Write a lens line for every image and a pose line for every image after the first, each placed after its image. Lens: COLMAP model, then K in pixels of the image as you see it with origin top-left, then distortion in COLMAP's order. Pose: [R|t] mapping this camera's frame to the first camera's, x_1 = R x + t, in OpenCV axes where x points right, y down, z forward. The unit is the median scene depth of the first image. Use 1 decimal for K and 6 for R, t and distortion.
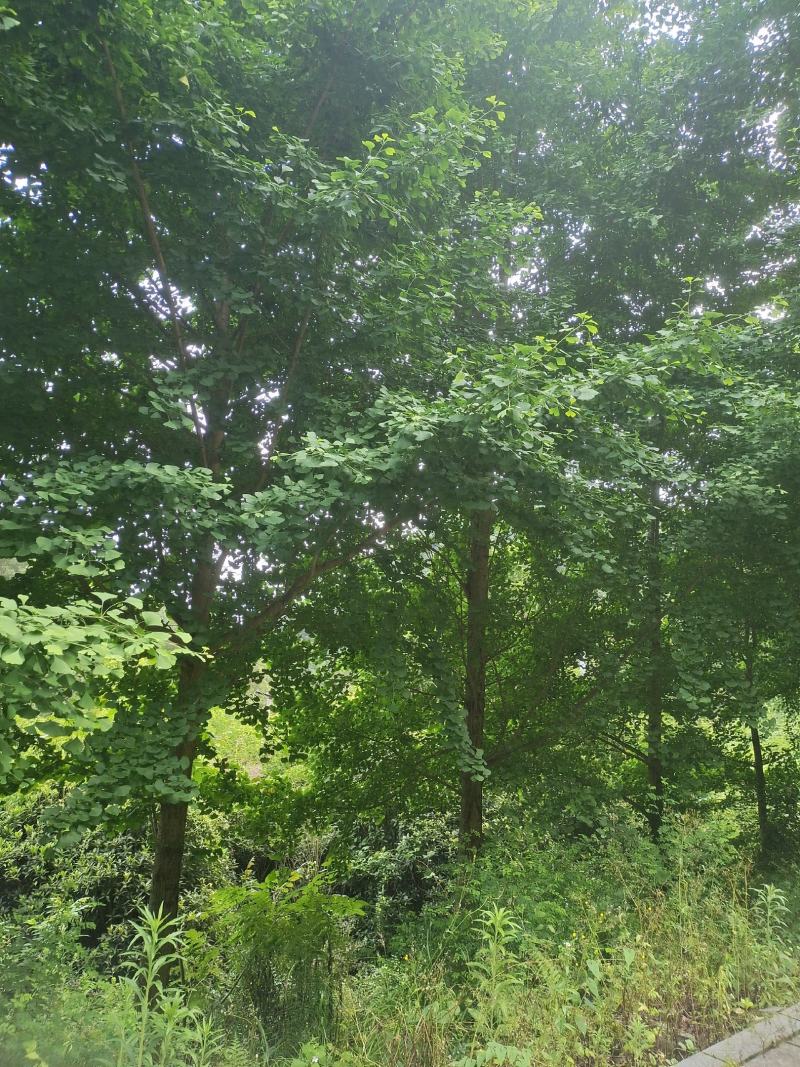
lens RADIAL K [[787.5, 0, 400.0], [0, 787.5, 533.5], [0, 0, 1]] dist [0.004647, -0.012235]
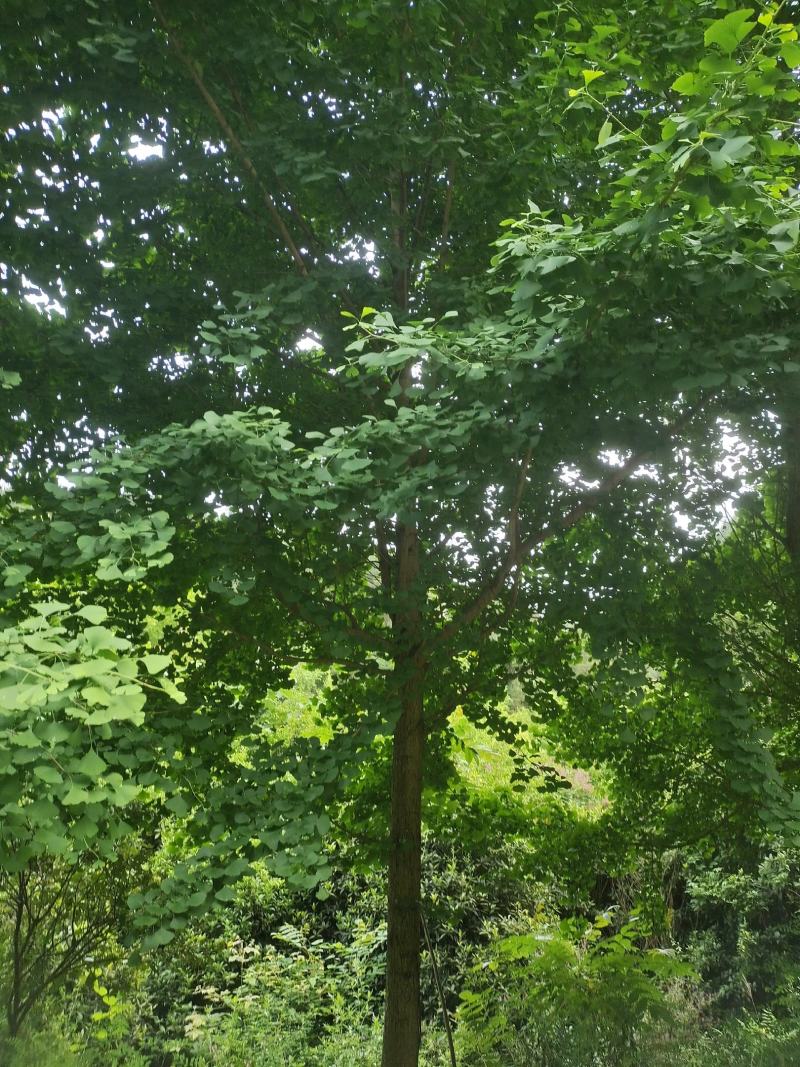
lens RADIAL K [[787.5, 0, 400.0], [0, 787.5, 533.5], [0, 0, 1]] dist [0.004647, -0.012235]
pose [[0.905604, -0.129094, -0.404001, 0.045263], [0.134249, 0.990824, -0.015674, 0.019497], [0.402317, -0.040043, 0.914624, 0.152412]]
